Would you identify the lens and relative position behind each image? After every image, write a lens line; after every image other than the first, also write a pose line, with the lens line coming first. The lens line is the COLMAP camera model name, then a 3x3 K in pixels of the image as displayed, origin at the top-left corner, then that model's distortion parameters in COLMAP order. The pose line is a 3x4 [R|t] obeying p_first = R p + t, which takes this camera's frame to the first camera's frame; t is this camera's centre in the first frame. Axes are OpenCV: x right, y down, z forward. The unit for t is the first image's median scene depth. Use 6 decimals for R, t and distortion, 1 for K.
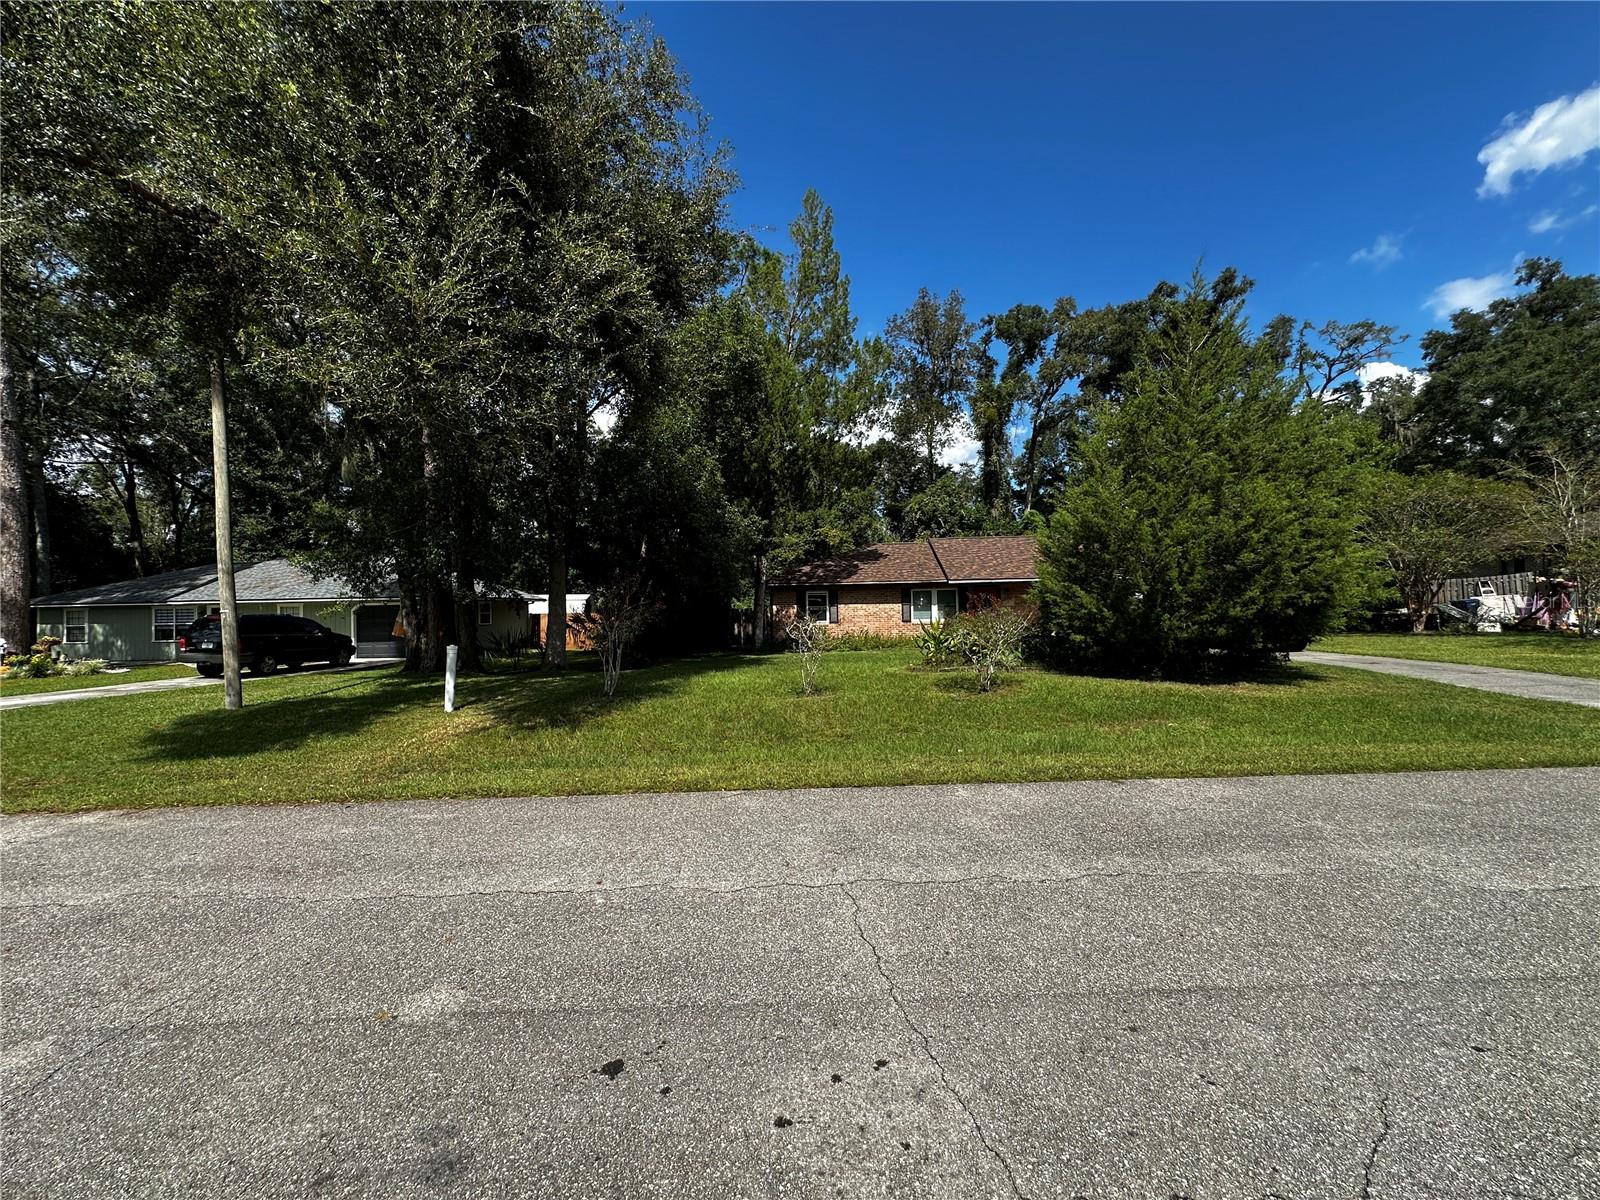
lens RADIAL K [[639.6, 0, 796.1], [0, 639.6, 596.8], [0, 0, 1]] dist [-0.002194, 0.000363]
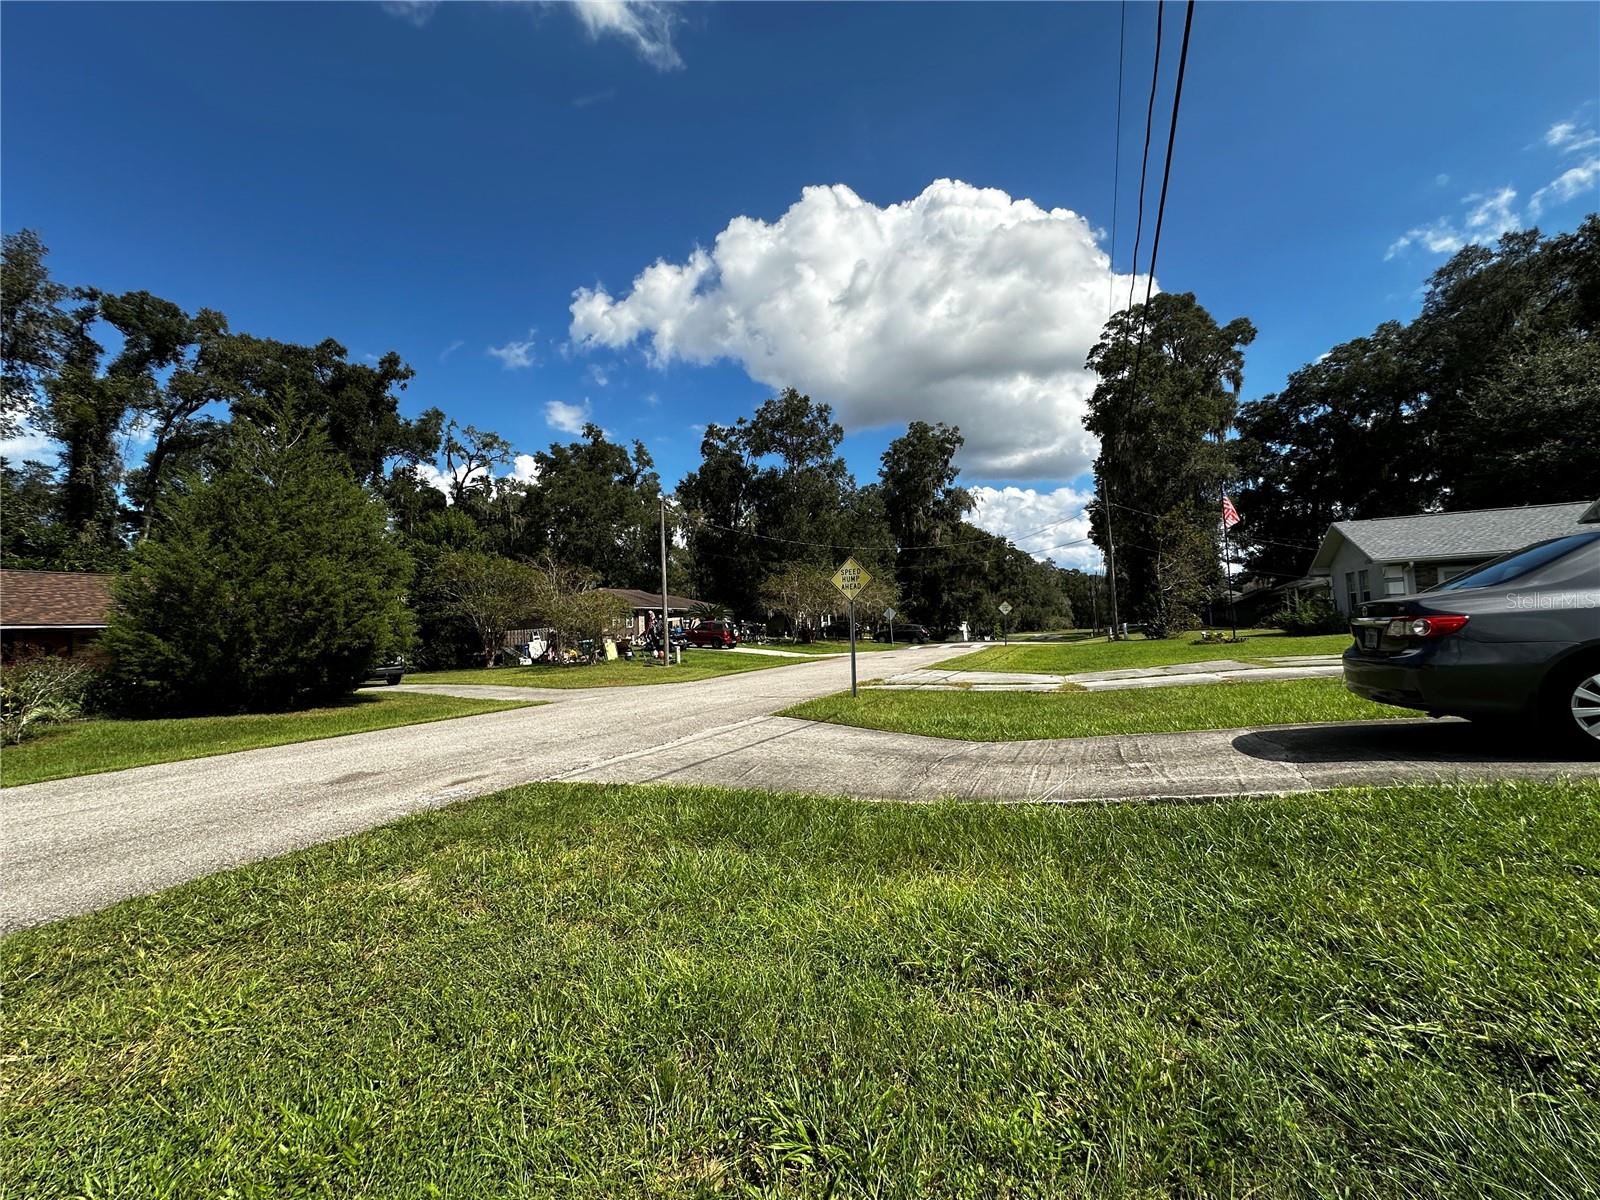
lens RADIAL K [[639.6, 0, 796.1], [0, 639.6, 596.8], [0, 0, 1]] dist [-0.002194, 0.000363]
pose [[0.425306, 0.055485, 0.903347, -0.019508], [0.010465, 0.997751, -0.066210, 0.000607], [-0.904989, 0.037613, 0.423769, -0.115562]]
